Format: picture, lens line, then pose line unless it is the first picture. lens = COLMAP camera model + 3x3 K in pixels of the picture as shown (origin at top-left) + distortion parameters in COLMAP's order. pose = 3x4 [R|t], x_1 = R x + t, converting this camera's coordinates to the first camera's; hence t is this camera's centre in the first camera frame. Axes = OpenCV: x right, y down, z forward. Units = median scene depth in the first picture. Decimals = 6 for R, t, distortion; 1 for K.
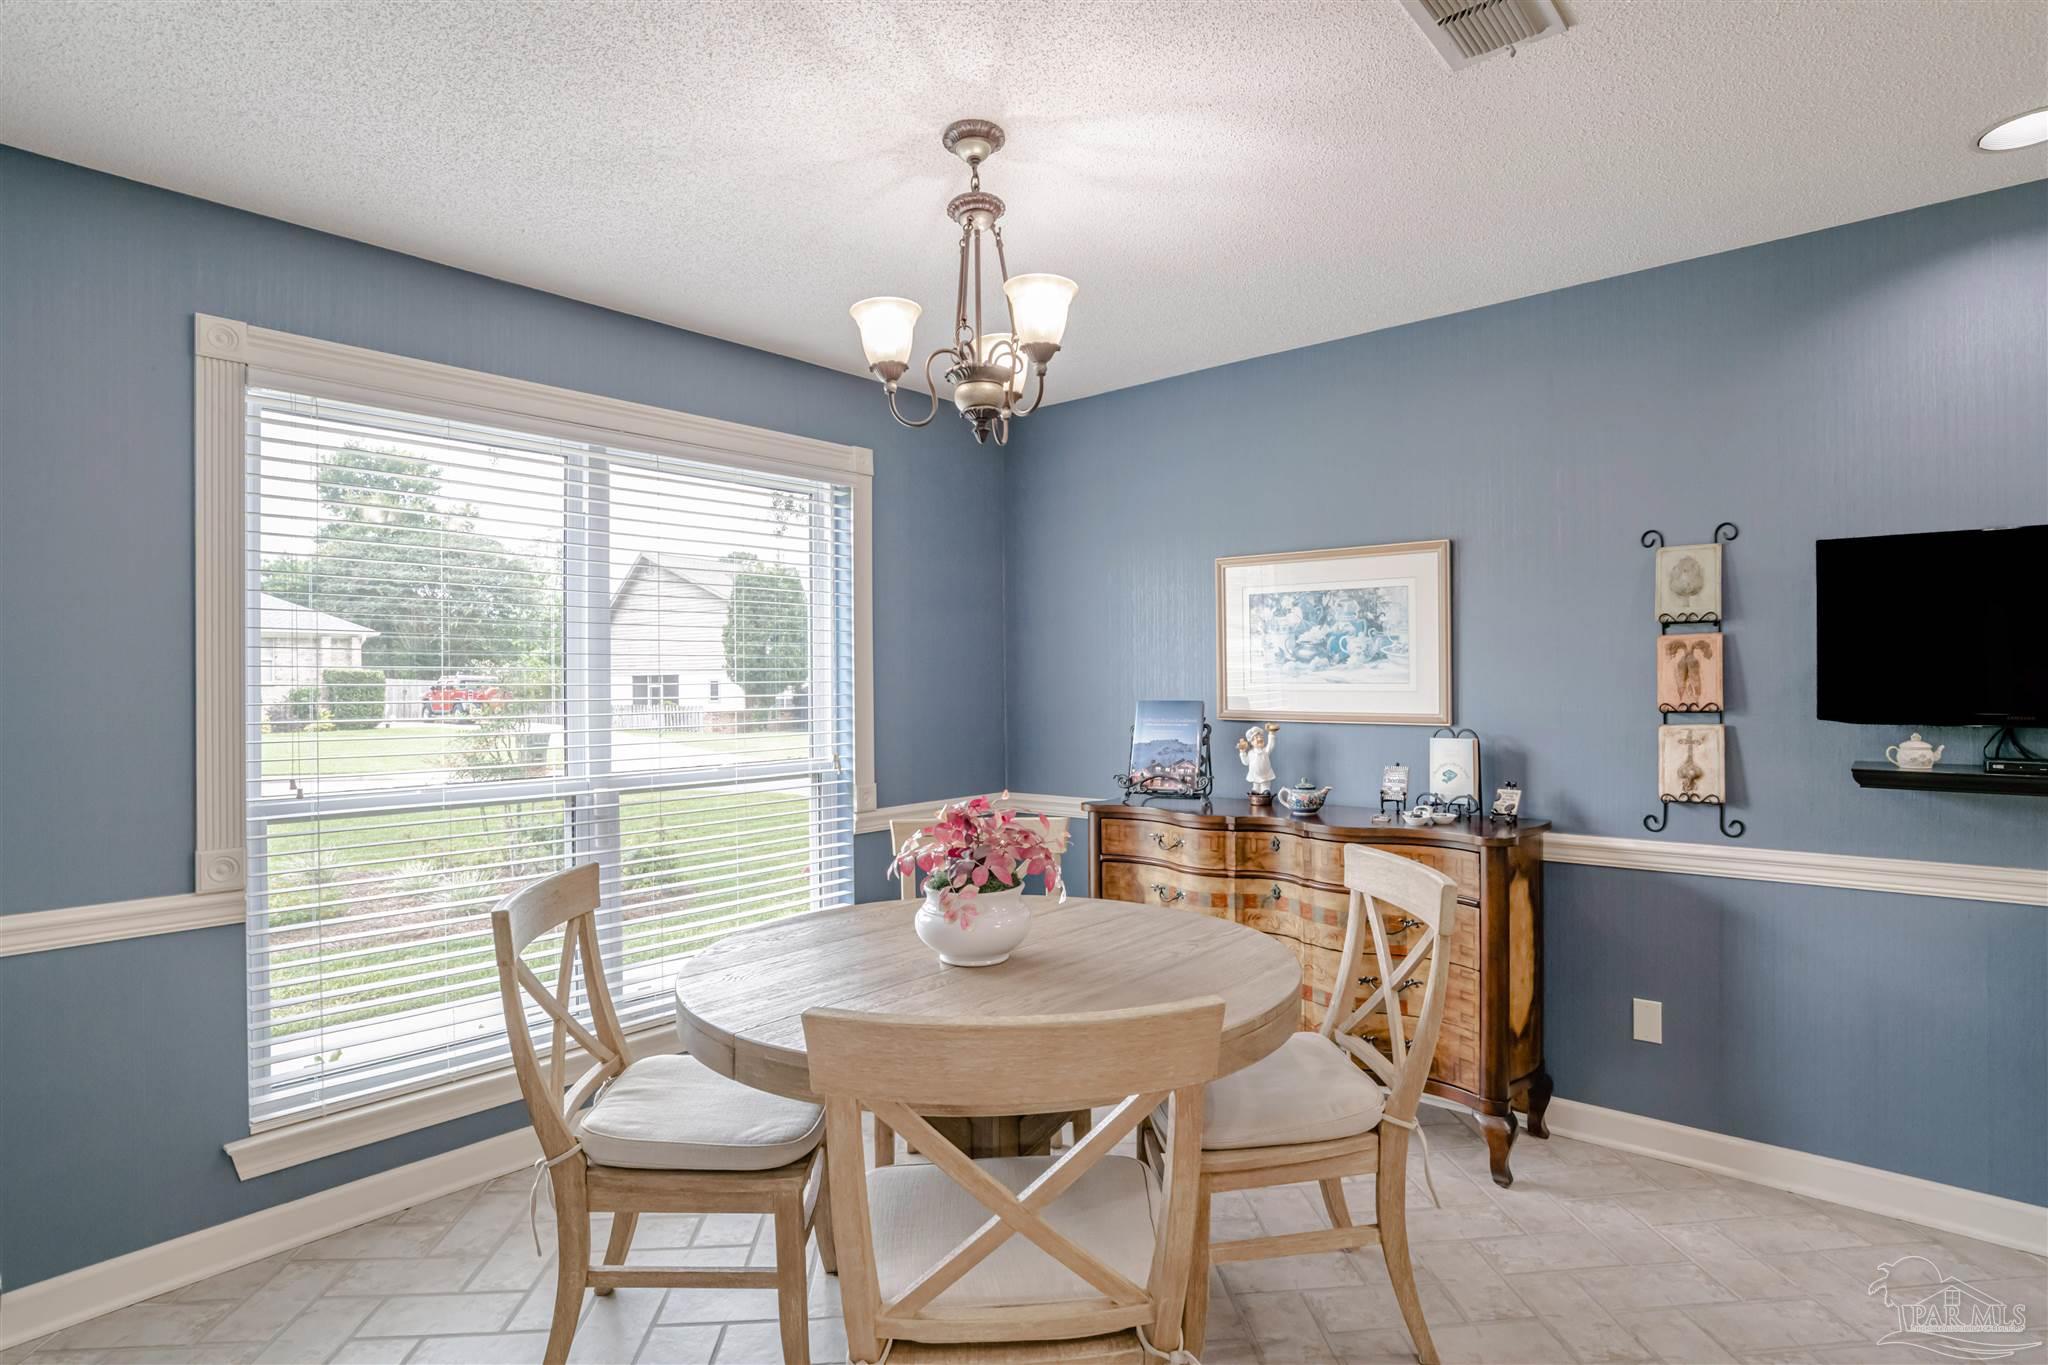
lens RADIAL K [[1037.0, 0, 1039.9], [0, 1037.0, 677.9], [0, 0, 1]] dist [-0.053873, 0.022755]
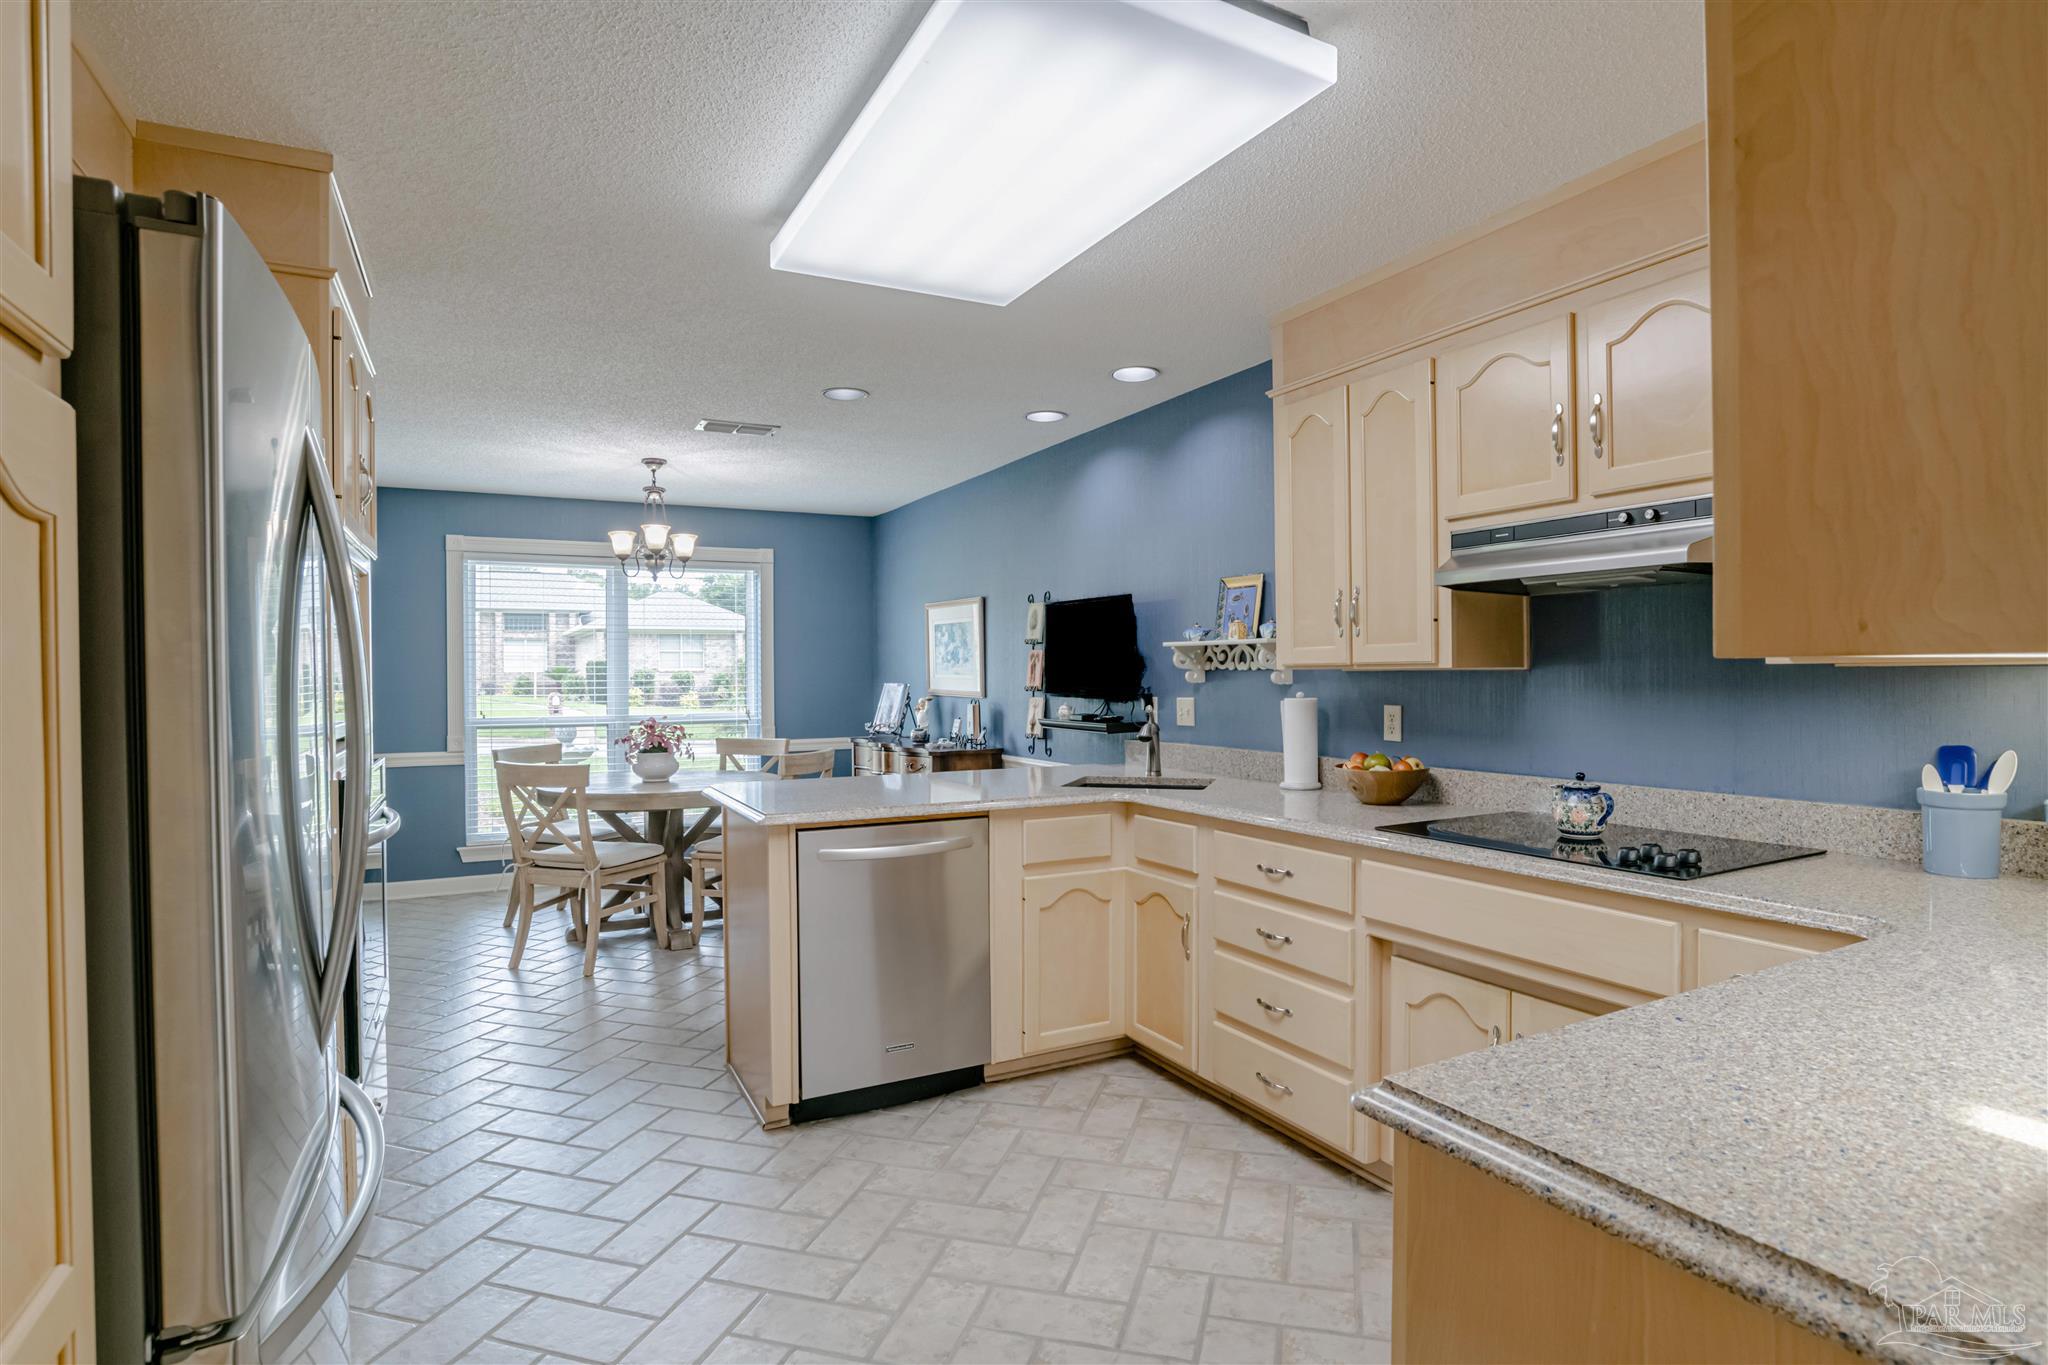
lens RADIAL K [[1037.0, 0, 1039.9], [0, 1037.0, 677.9], [0, 0, 1]] dist [-0.053873, 0.022755]
pose [[0.933811, 0.005546, -0.357723, 1.167524], [-0.001022, 0.999917, 0.012833, -0.013386], [0.357765, -0.011618, 0.933739, -0.704970]]
